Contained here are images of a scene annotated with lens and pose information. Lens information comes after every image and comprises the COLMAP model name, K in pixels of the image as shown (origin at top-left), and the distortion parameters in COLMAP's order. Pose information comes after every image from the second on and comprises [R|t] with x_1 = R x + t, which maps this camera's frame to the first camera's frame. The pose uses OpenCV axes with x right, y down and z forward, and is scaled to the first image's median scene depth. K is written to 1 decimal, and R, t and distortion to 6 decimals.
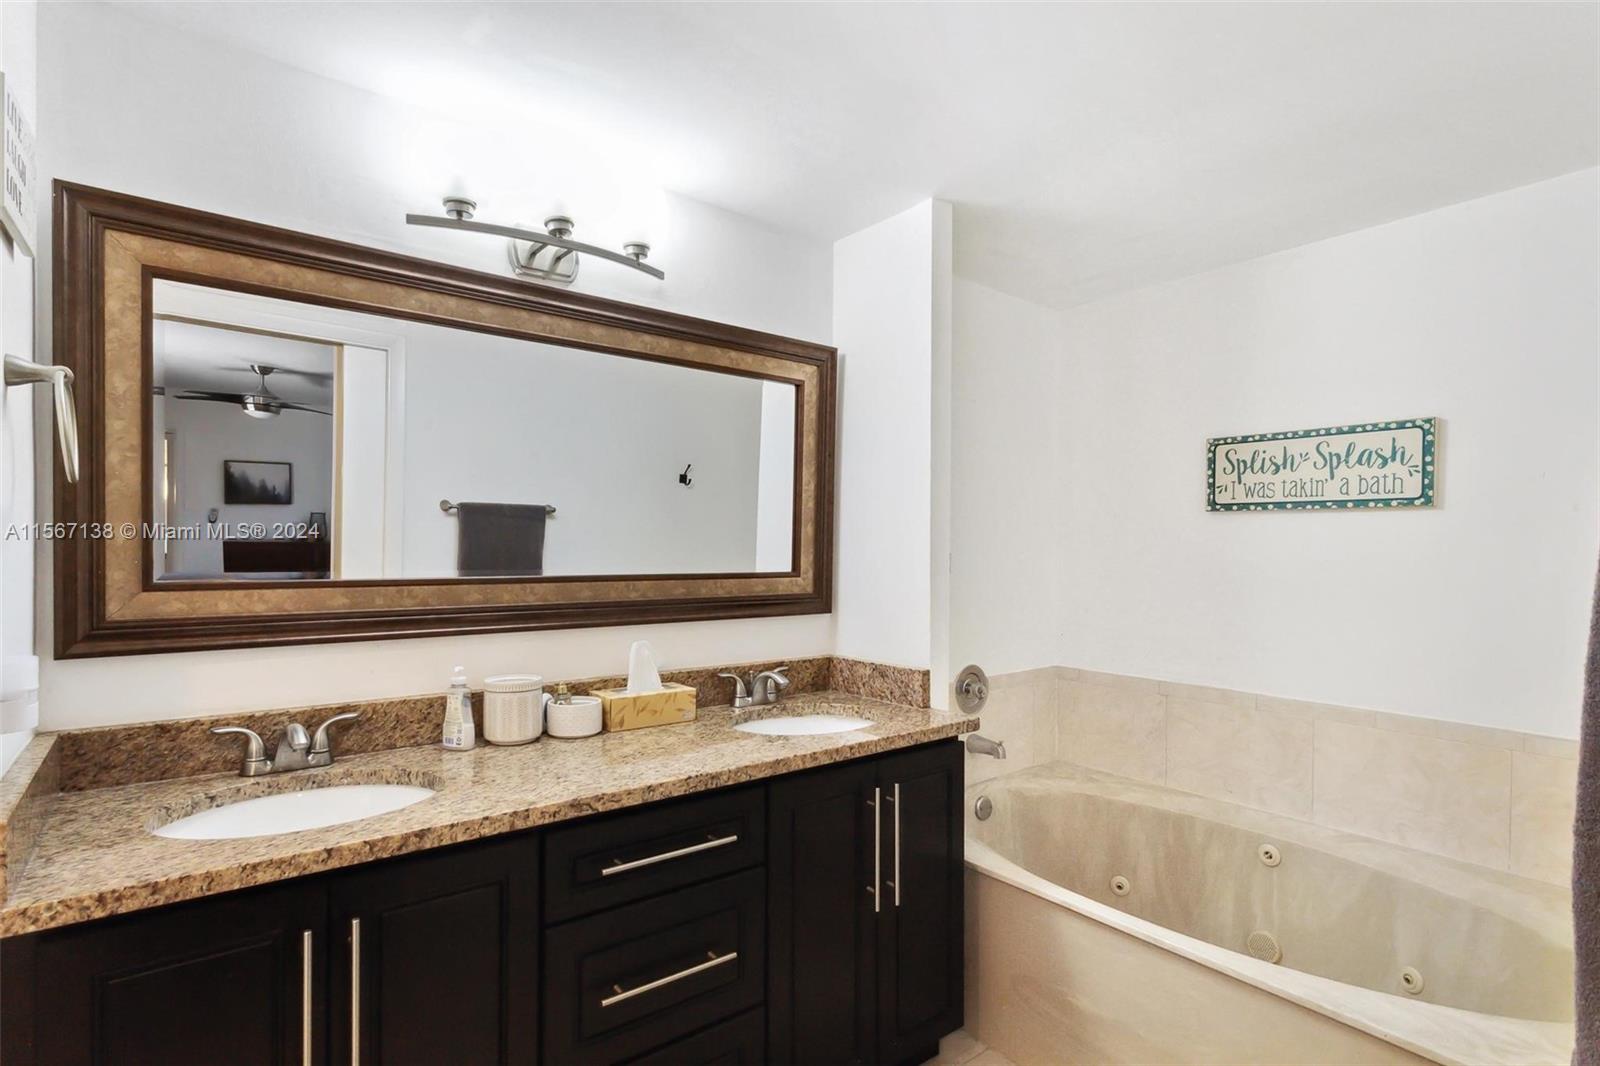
lens RADIAL K [[773.4, 0, 825.5], [0, 773.4, 553.6], [0, 0, 1]] dist [0.002260, 0.000166]
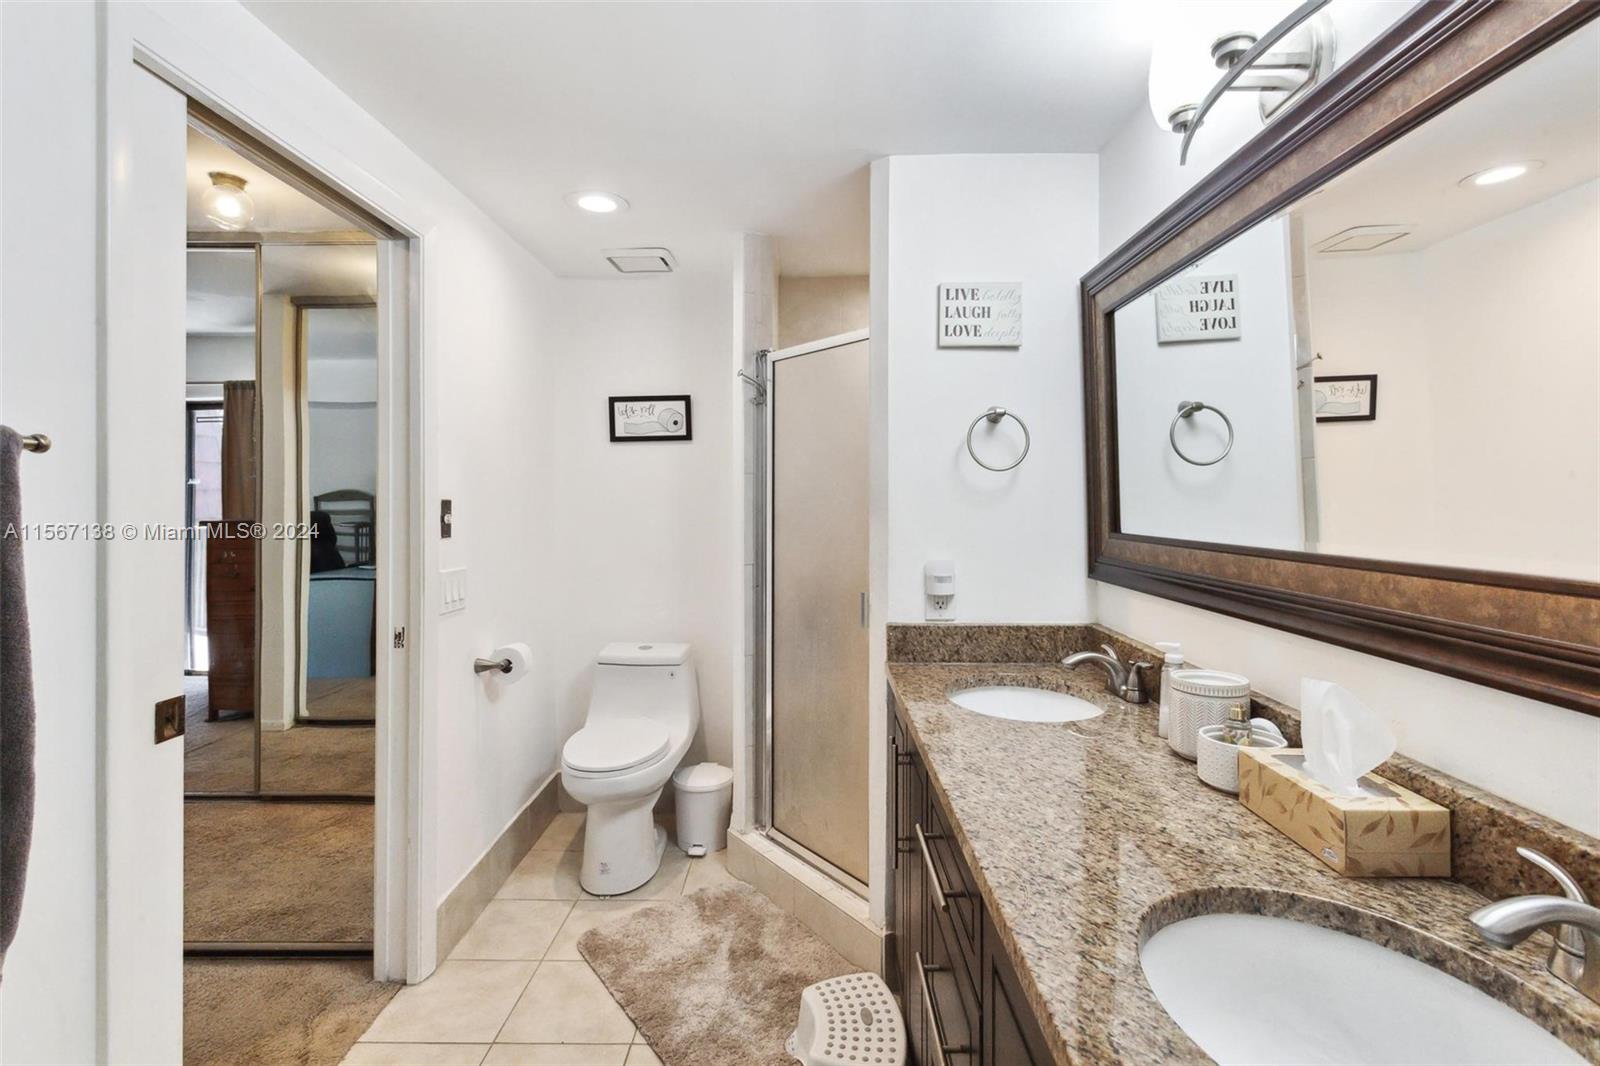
lens RADIAL K [[769.9, 0, 801.5], [0, 769.9, 517.7], [0, 0, 1]] dist [0.002667, 0.000404]
pose [[-0.639176, 0.007155, -0.769027, 0.440269], [-0.007814, 0.999845, 0.015797, -0.007817], [0.769021, 0.016106, -0.639021, 1.146010]]
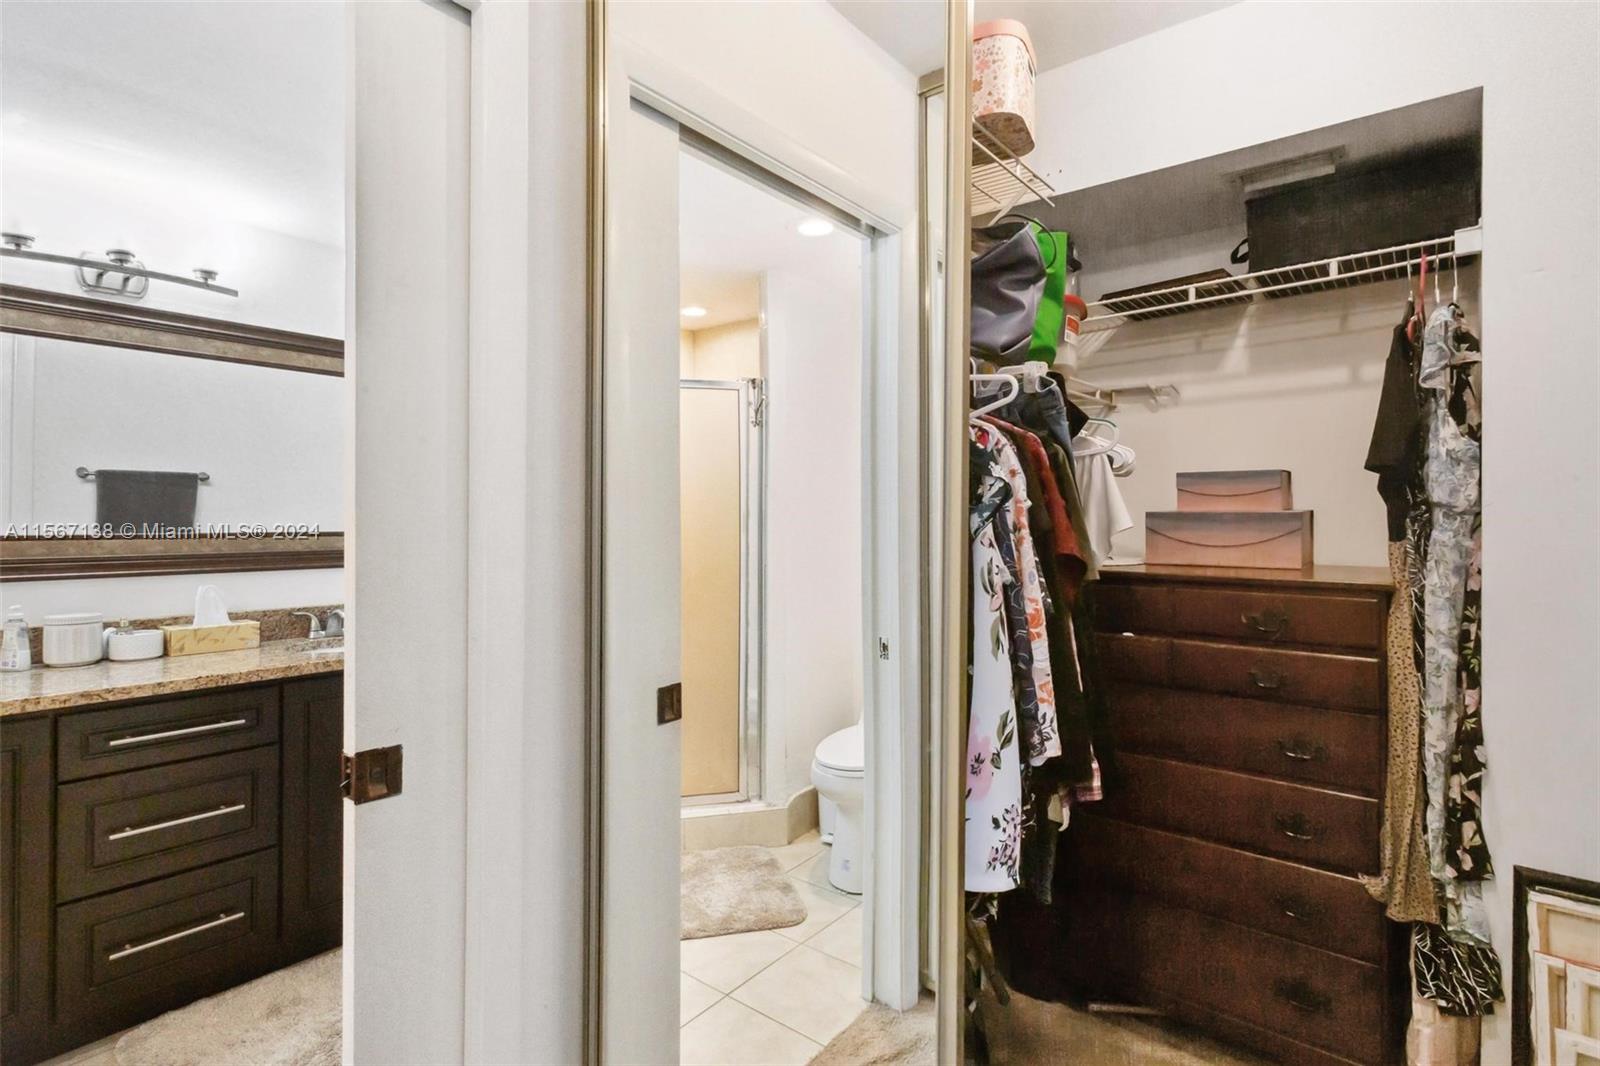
lens RADIAL K [[769.9, 0, 801.5], [0, 769.9, 517.7], [0, 0, 1]] dist [0.002667, 0.000404]
pose [[0.976136, -0.001455, 0.217153, 0.458533], [0.002094, 0.999994, -0.002716, 0.008347], [-0.217148, 0.003106, 0.976134, -0.461425]]
